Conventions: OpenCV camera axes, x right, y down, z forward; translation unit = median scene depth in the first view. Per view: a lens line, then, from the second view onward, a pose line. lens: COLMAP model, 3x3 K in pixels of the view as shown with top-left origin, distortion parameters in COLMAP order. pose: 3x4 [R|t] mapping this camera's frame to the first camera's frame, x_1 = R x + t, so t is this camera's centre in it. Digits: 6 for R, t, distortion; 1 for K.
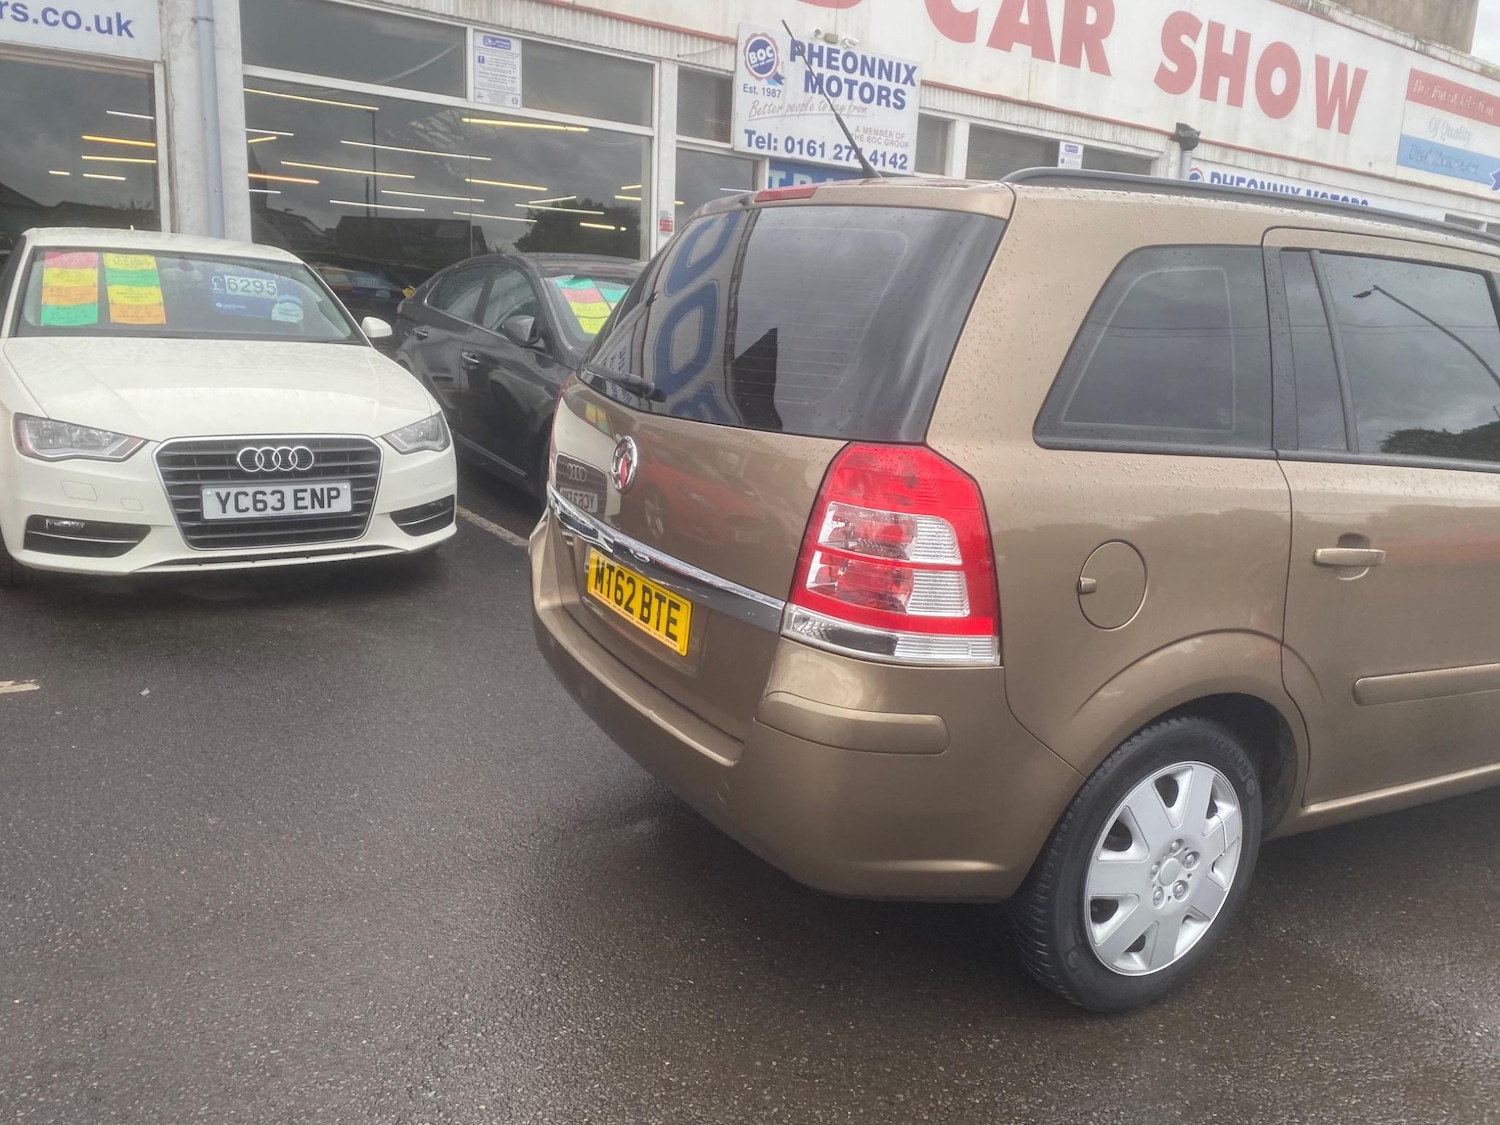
lens RADIAL K [[1129.4, 0, 736.4], [0, 1129.4, 564.5], [0, 0, 1]] dist [0.008975, -0.001283]
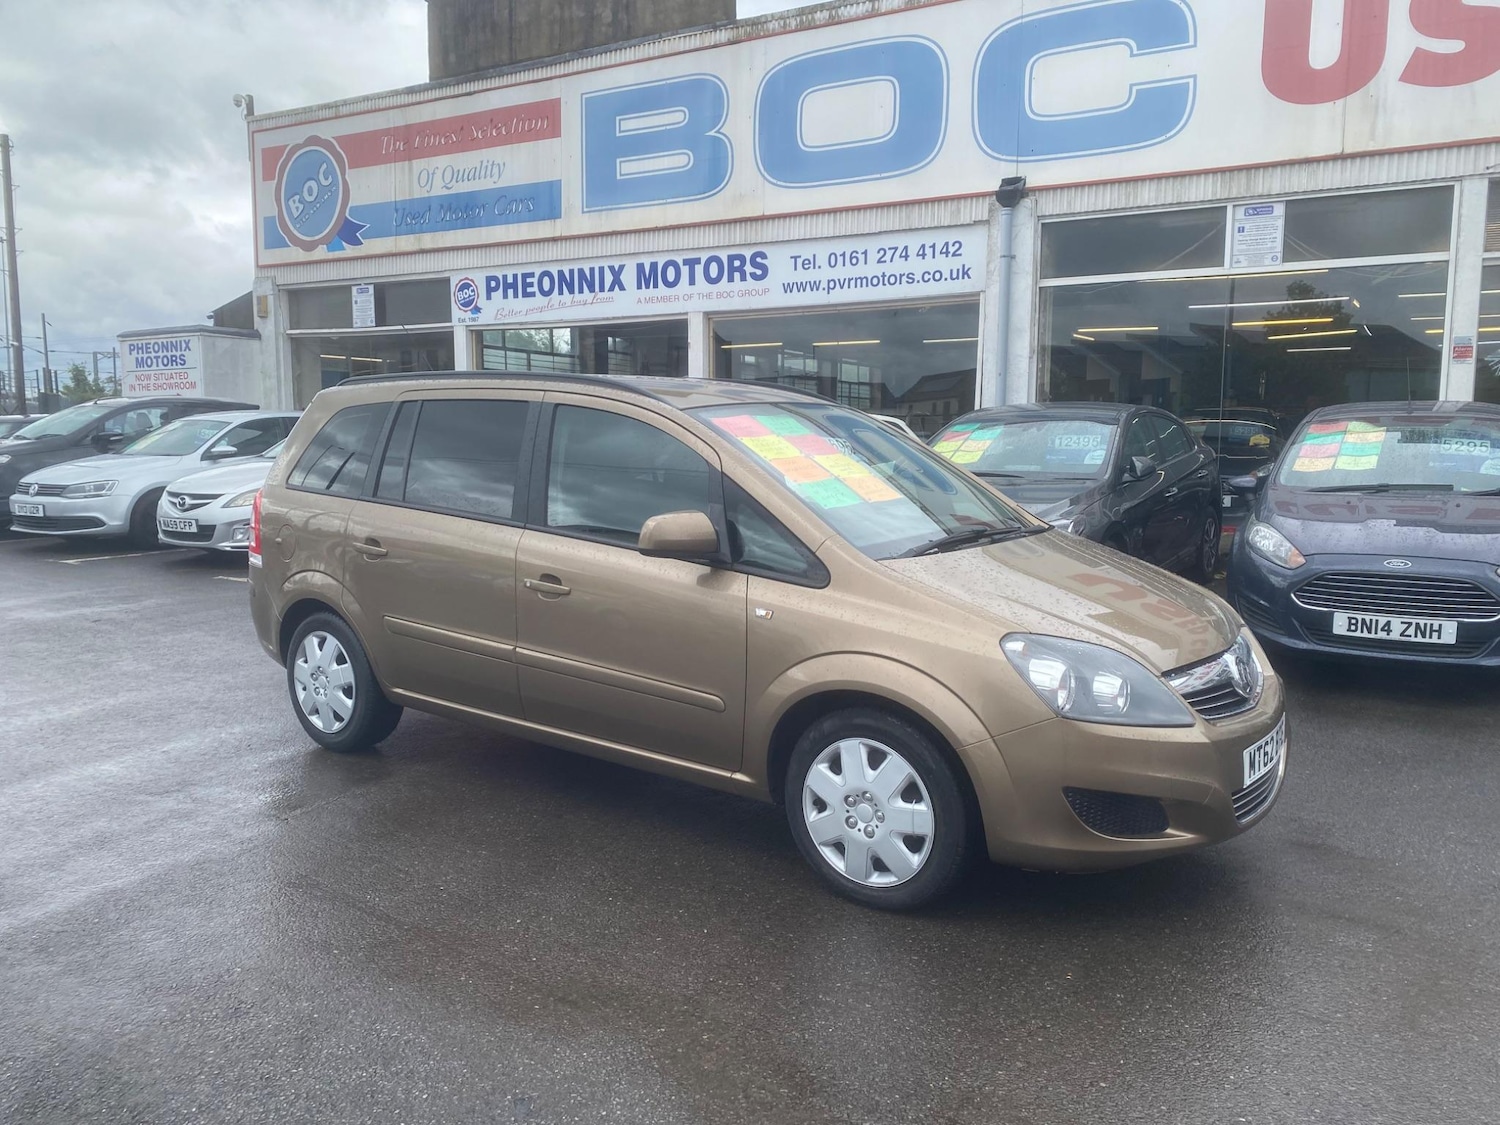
lens RADIAL K [[1124.8, 0, 749.4], [0, 1124.8, 577.2], [0, 0, 1]] dist [0.027135, -0.021844]
pose [[0.417269, 0.068337, -0.906210, 0.607977], [-0.182447, 0.983166, -0.009868, -0.013105], [0.890281, 0.169453, 0.422713, 0.163477]]
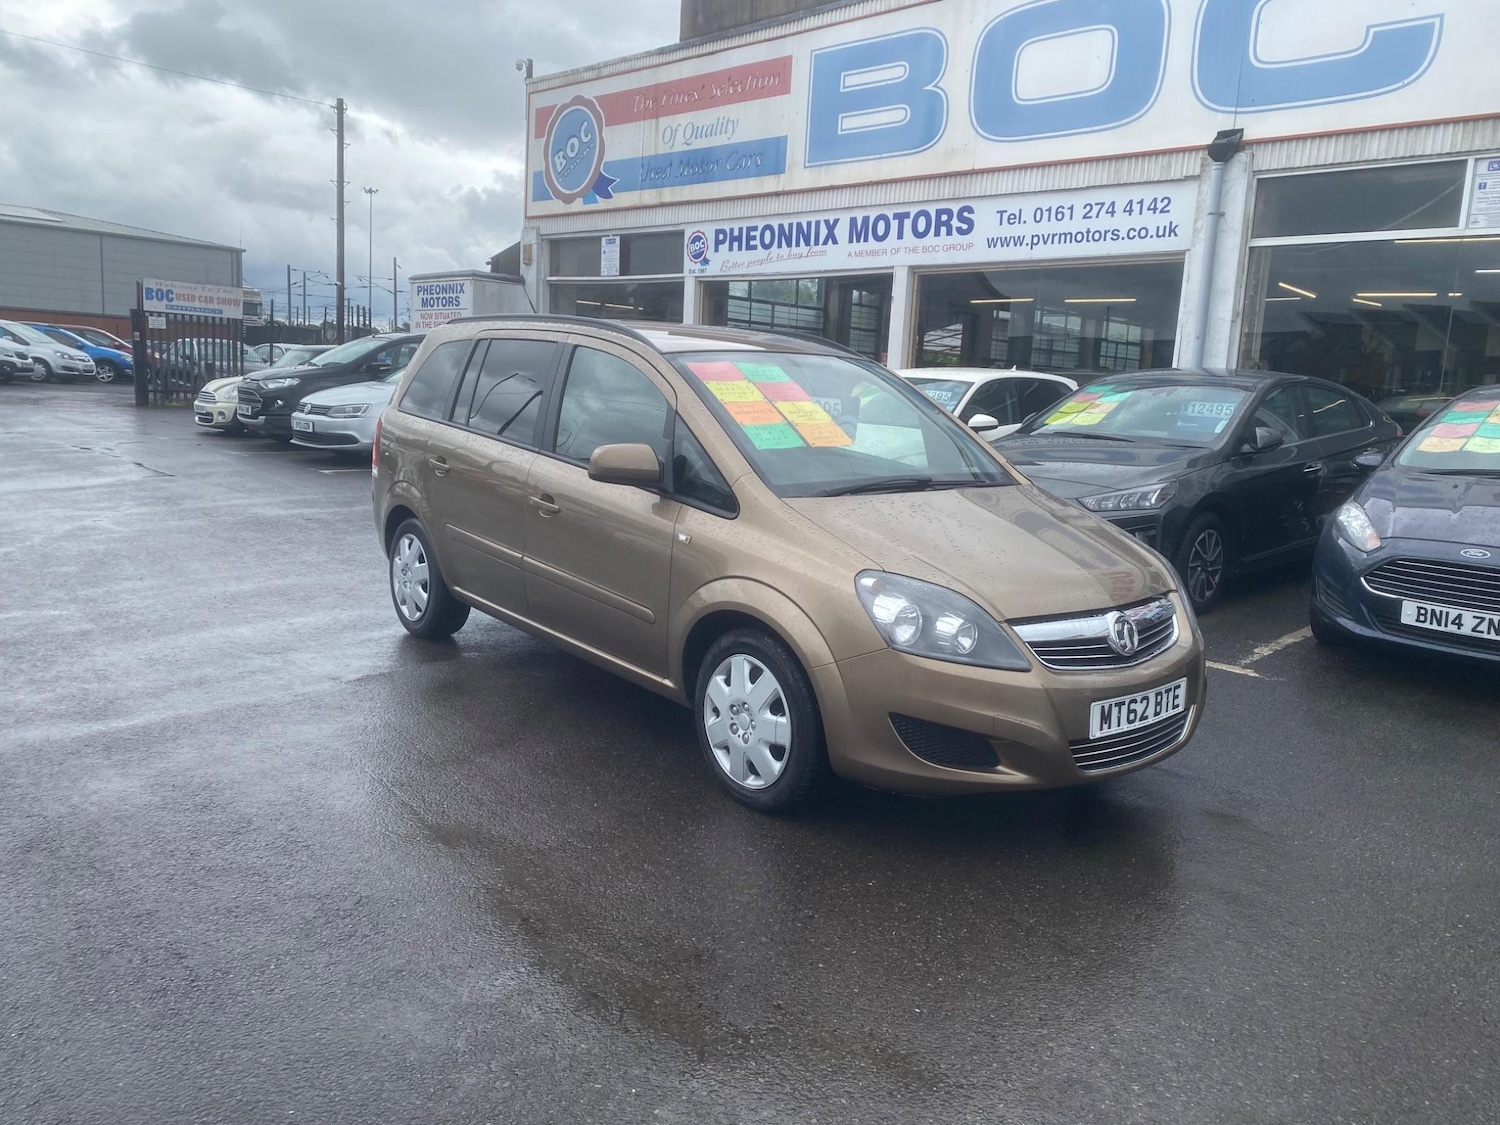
lens RADIAL K [[1113.0, 0, 753.2], [0, 1113.0, 569.2], [0, 0, 1]] dist [0.032149, -0.024722]
pose [[0.184544, 0.125460, -0.974784, 0.677946], [-0.253060, 0.964443, 0.076220, -0.031384], [0.949686, 0.232613, 0.209731, 0.259762]]
